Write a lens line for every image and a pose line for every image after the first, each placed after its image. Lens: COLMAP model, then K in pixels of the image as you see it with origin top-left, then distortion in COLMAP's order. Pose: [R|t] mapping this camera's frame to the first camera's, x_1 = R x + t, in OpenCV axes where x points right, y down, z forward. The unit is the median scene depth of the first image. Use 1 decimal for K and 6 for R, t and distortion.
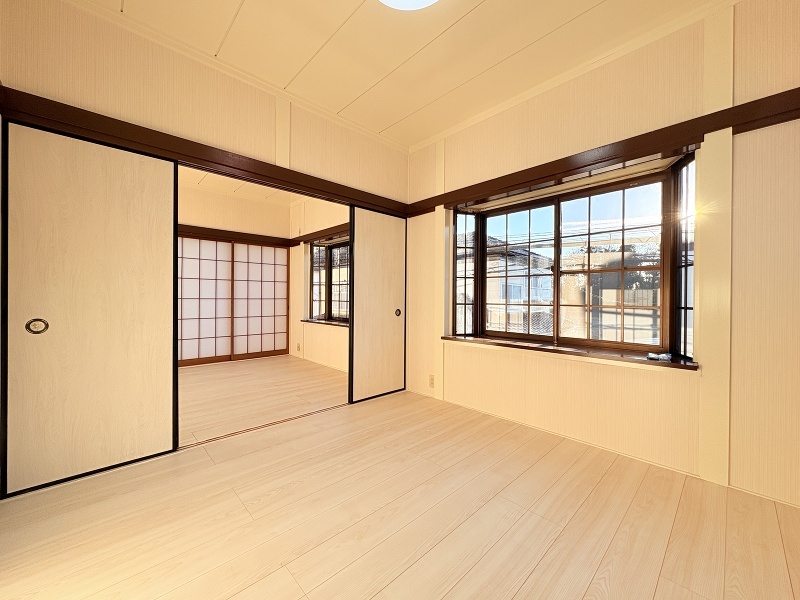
lens RADIAL K [[317.0, 0, 397.7], [0, 317.0, 302.3], [0, 0, 1]] dist [-0.019097, 0.006676]
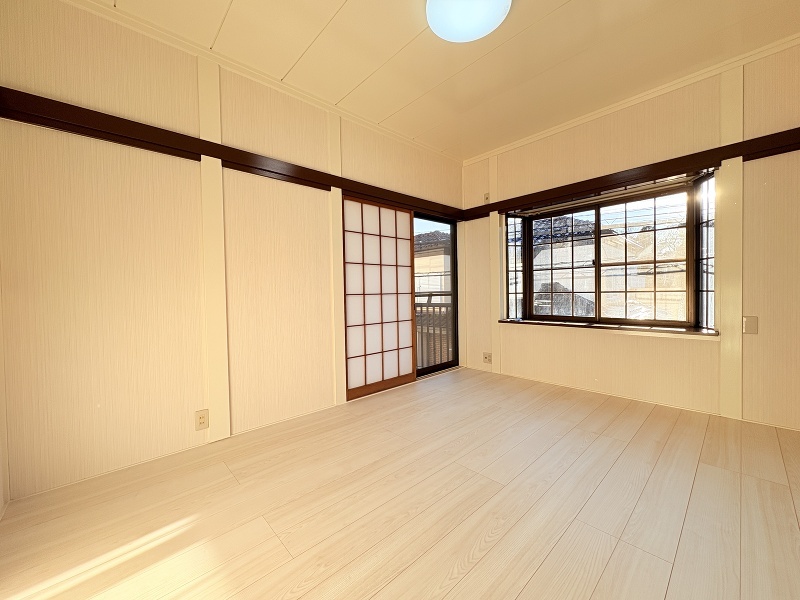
lens RADIAL K [[318.2, 0, 398.8], [0, 318.2, 297.8], [0, 0, 1]] dist [0.001135, -0.000489]
pose [[0.999621, -0.026192, -0.008503, -0.249095], [0.026278, 0.999603, 0.010175, -0.000359], [0.008233, -0.010395, 0.999912, -0.233890]]
